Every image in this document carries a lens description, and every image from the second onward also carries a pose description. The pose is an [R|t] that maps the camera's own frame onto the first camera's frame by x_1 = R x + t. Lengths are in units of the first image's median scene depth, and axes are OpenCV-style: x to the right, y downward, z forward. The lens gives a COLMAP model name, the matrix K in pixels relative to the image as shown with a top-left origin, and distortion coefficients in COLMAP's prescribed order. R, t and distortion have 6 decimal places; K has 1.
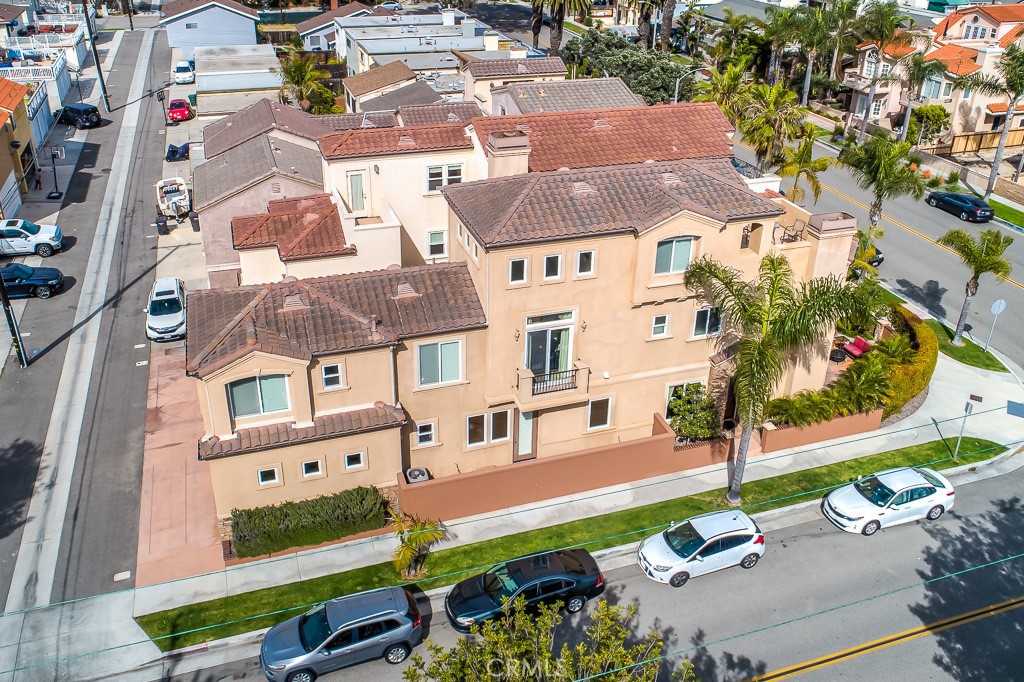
lens RADIAL K [[725.6, 0, 511.5], [0, 725.6, 323.9], [0, 0, 1]] dist [-0.003345, 0.000927]
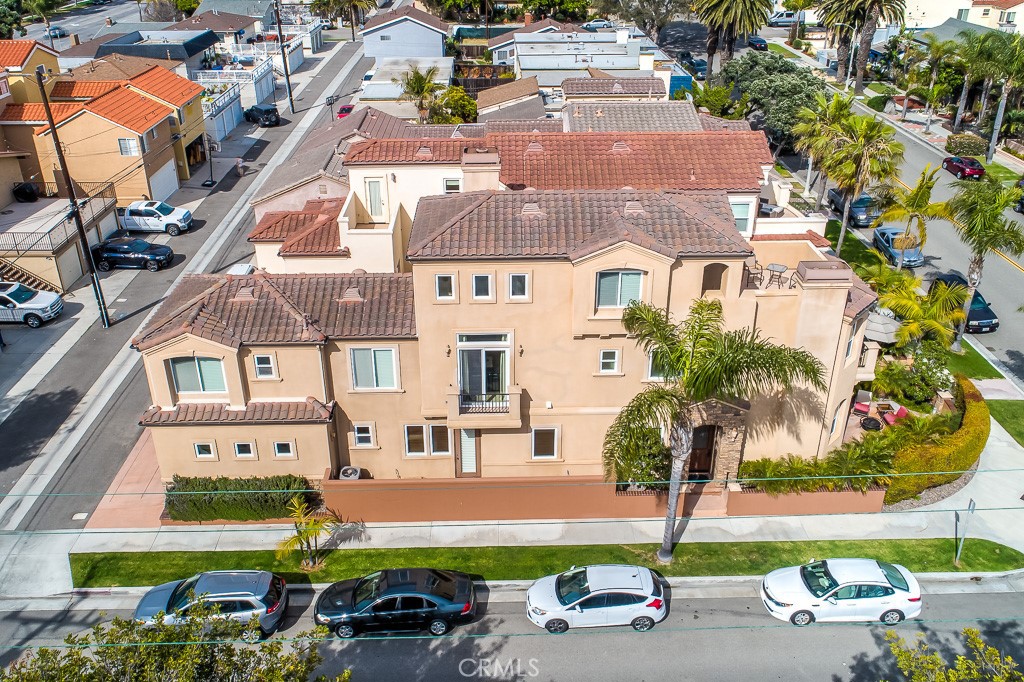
lens RADIAL K [[721.4, 0, 512.0], [0, 721.4, 341.0], [0, 0, 1]] dist [-0.003836, 0.000886]
pose [[0.963035, 0.124031, -0.239121, 0.316516], [-0.123803, 0.992177, 0.016033, -0.024042], [0.239239, 0.014164, 0.970857, 0.055778]]
